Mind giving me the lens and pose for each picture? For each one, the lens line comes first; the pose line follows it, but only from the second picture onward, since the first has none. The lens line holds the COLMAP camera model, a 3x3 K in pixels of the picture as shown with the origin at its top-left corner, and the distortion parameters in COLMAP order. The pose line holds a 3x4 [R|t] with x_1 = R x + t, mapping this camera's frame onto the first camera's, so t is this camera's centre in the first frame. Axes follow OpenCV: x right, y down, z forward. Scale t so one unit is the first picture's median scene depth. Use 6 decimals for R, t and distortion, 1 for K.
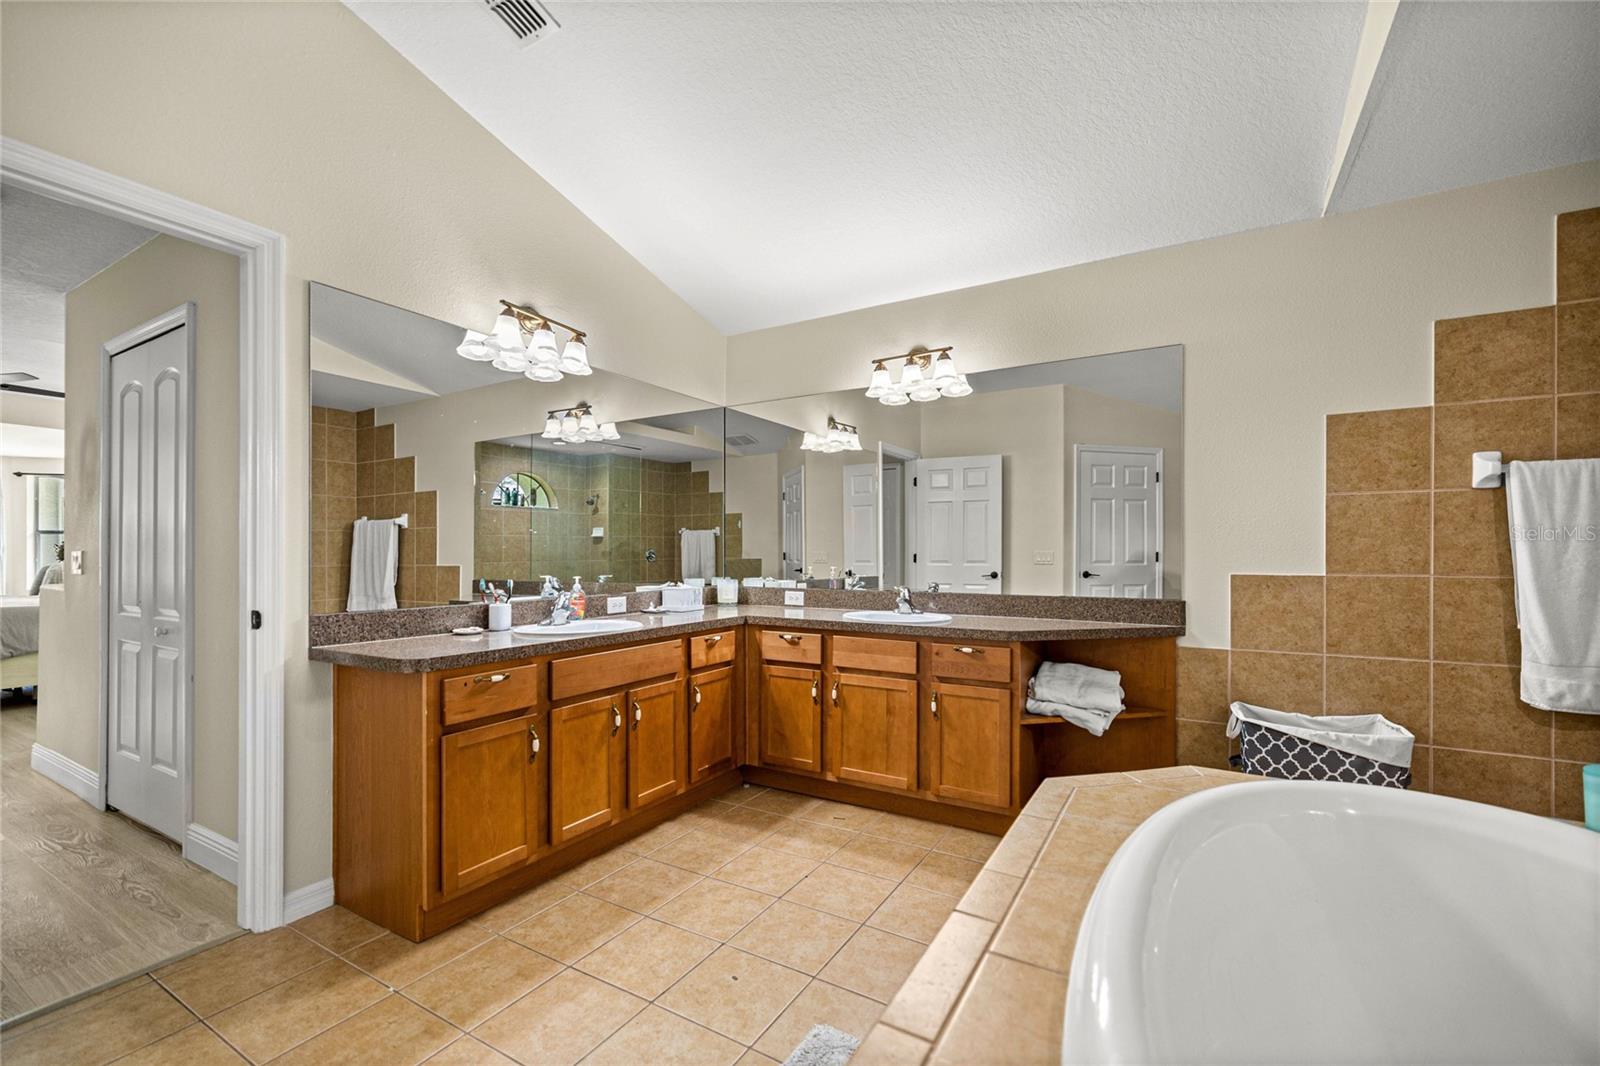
lens RADIAL K [[679.4, 0, 798.6], [0, 679.4, 548.0], [0, 0, 1]] dist [0.003116, -0.000146]
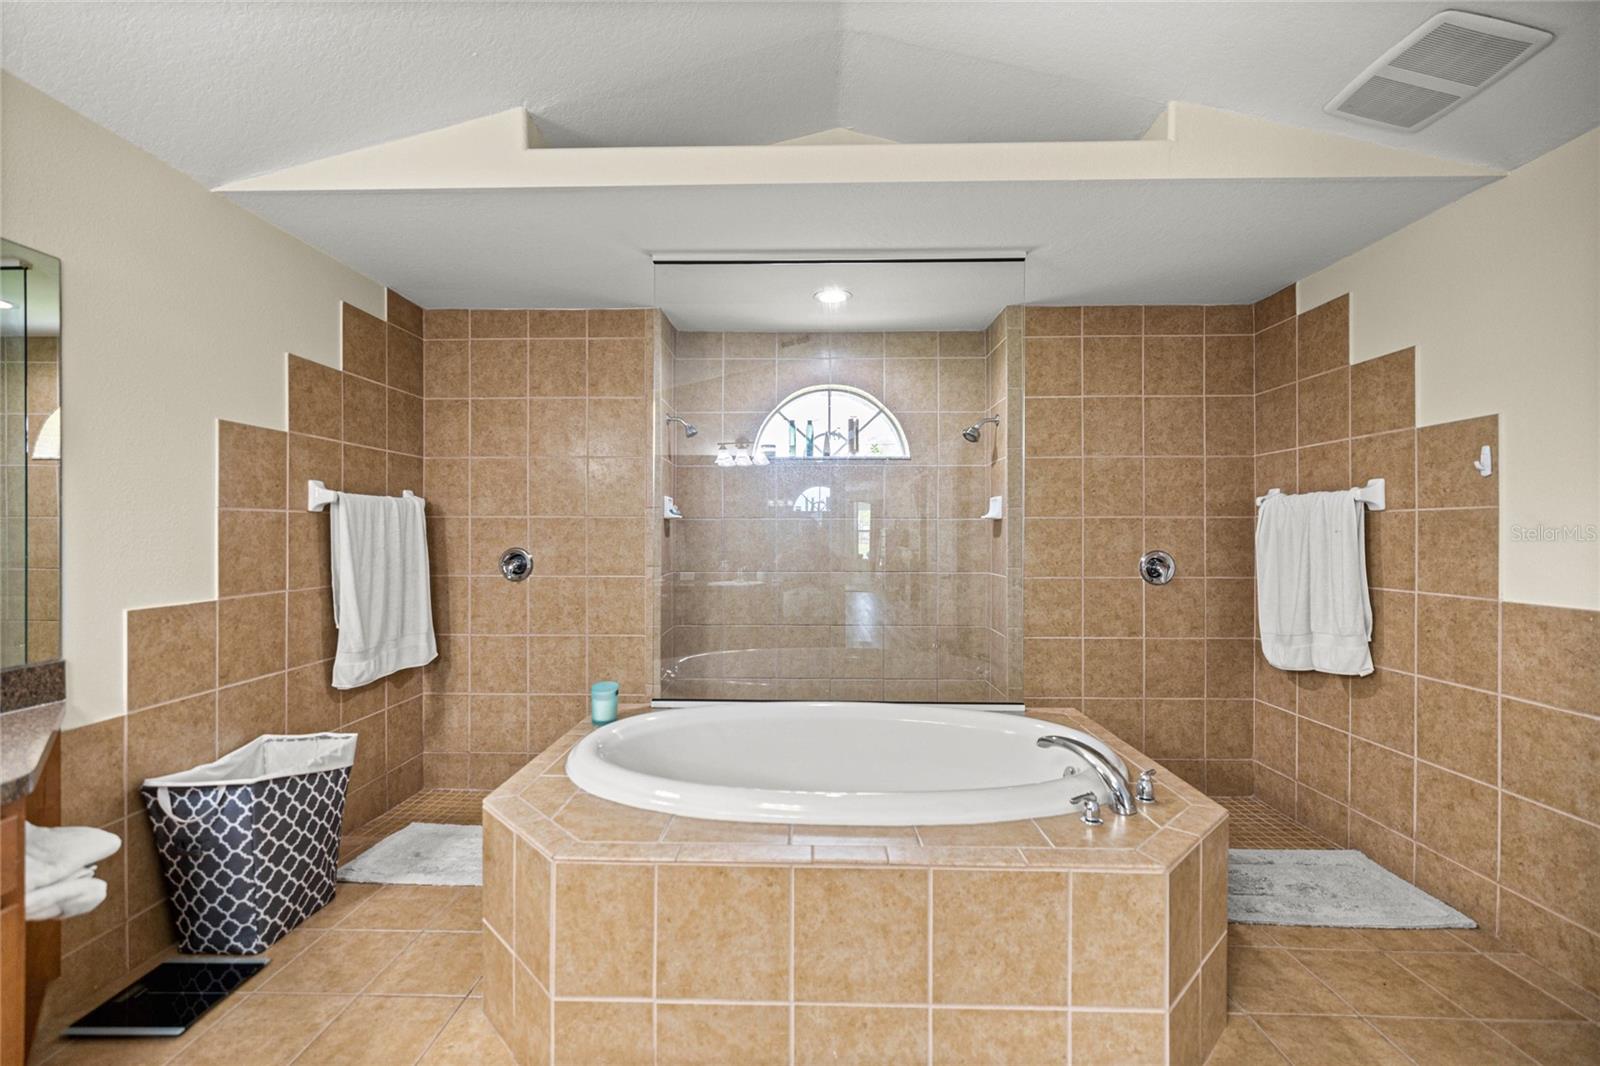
lens RADIAL K [[679.4, 0, 794.5], [0, 679.4, 532.6], [0, 0, 1]] dist [0.003116, -0.000146]
pose [[-0.492626, -0.003649, 0.870233, -0.379987], [-0.009779, 0.999951, -0.001342, -0.055166], [-0.870186, -0.009171, -0.492638, 0.806055]]
